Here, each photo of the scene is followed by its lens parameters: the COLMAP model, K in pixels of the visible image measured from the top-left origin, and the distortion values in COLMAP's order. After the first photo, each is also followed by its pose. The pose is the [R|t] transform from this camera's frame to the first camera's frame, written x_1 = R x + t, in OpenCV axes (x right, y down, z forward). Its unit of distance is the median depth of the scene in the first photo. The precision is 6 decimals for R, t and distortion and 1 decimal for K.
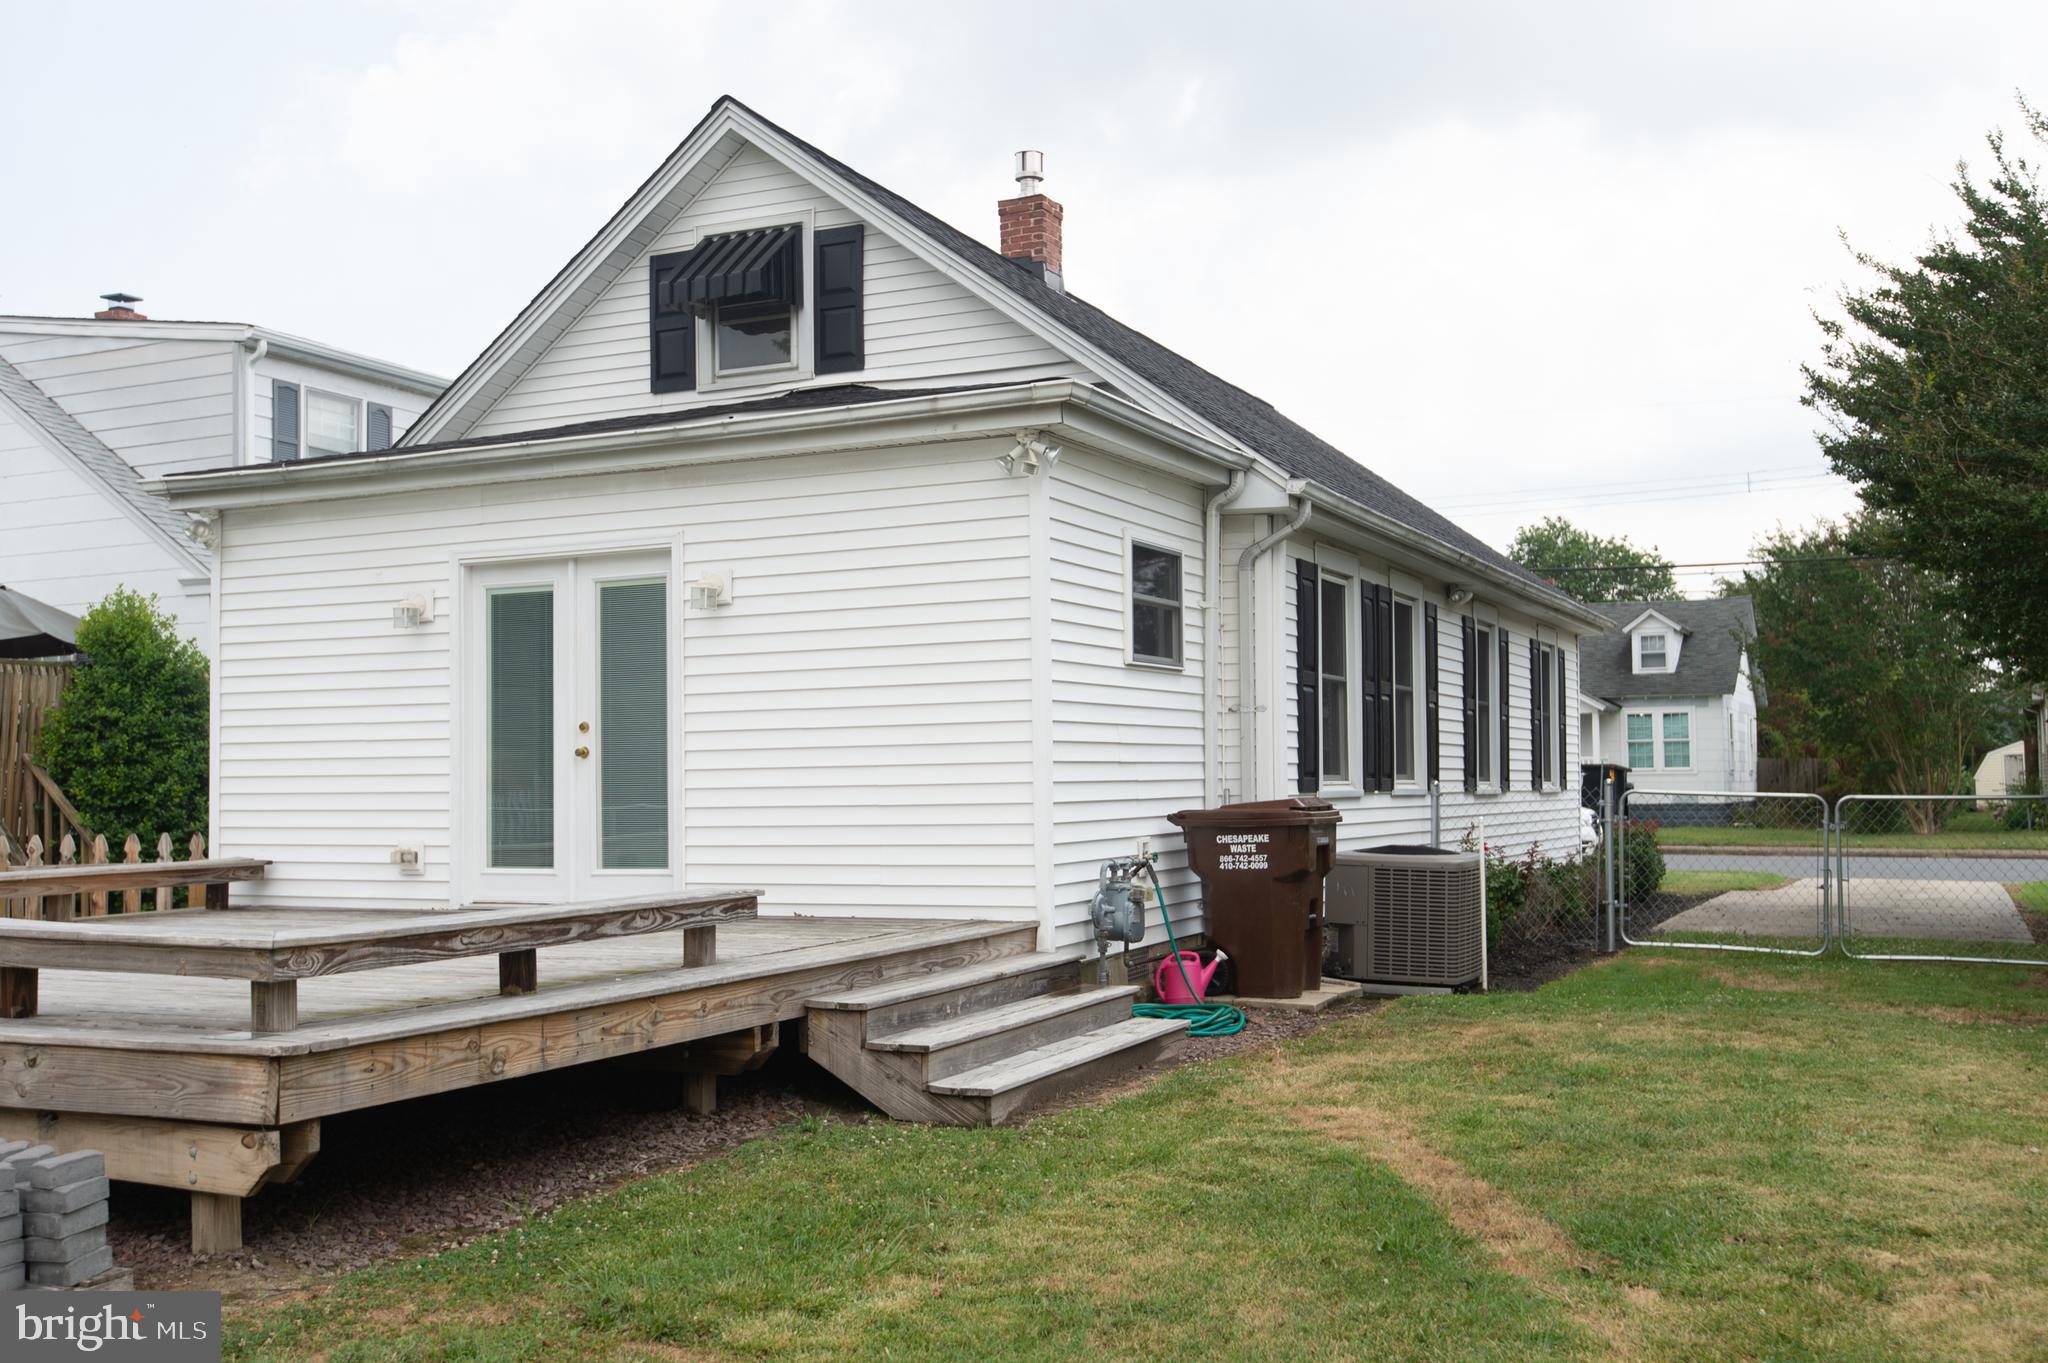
lens RADIAL K [[1982.8, 0, 1024.0], [0, 1982.8, 681.5], [0, 0, 1]] dist [0.019749, -0.020126]
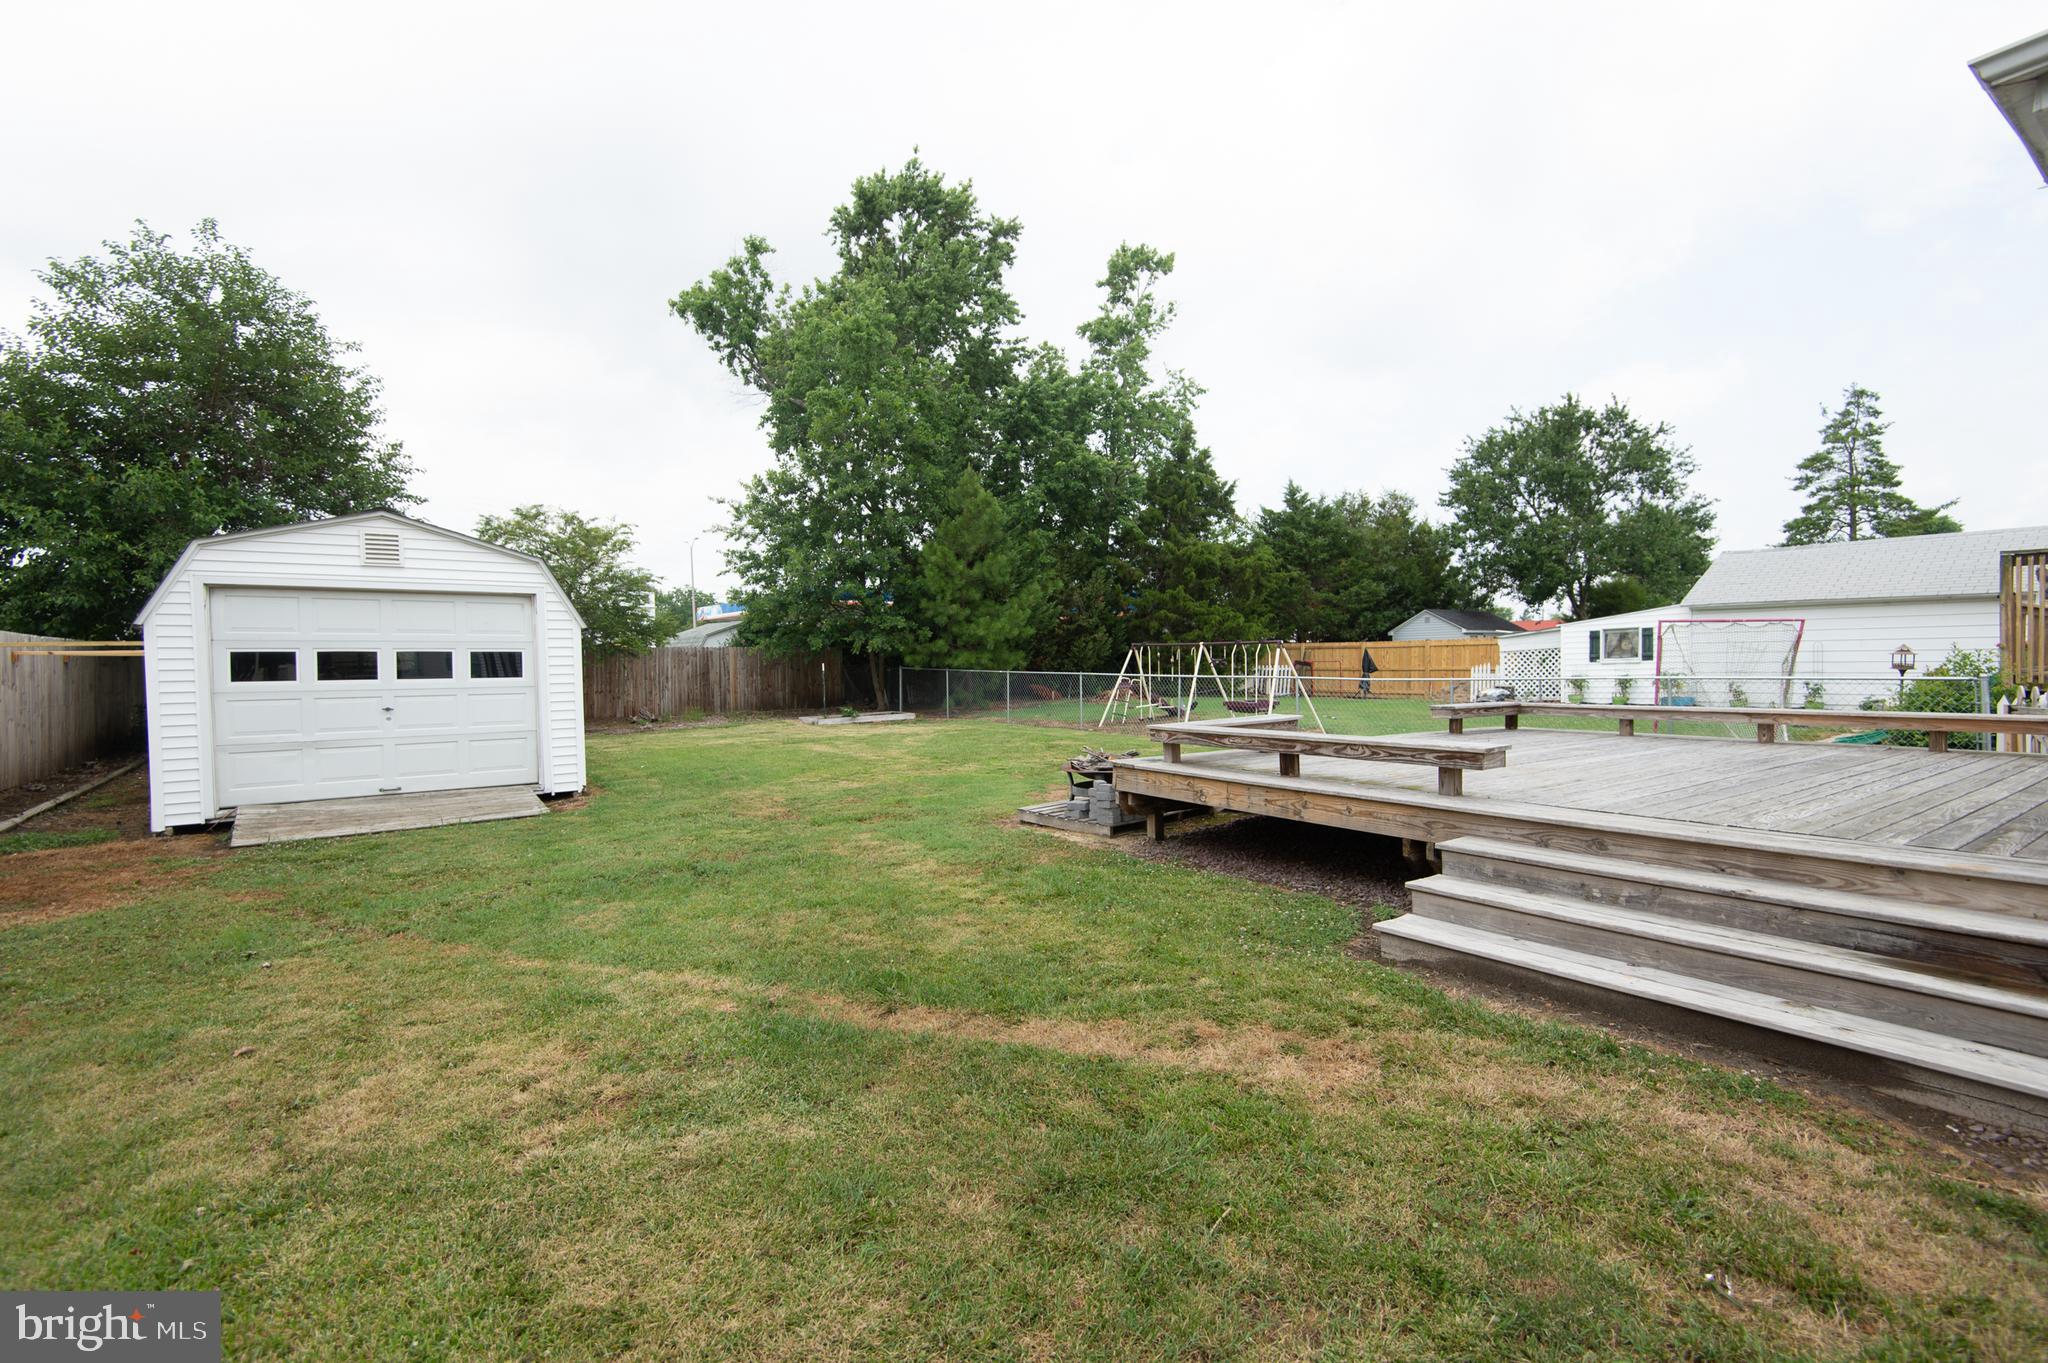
lens RADIAL K [[920.5, 0, 1017.1], [0, 920.5, 680.2], [0, 0, 1]] dist [0.044032, -0.024565]
pose [[-0.494594, 0.037907, -0.868297, 0.607650], [0.064937, 0.997868, 0.006575, 0.039617], [0.866695, -0.053132, -0.496001, 1.148721]]
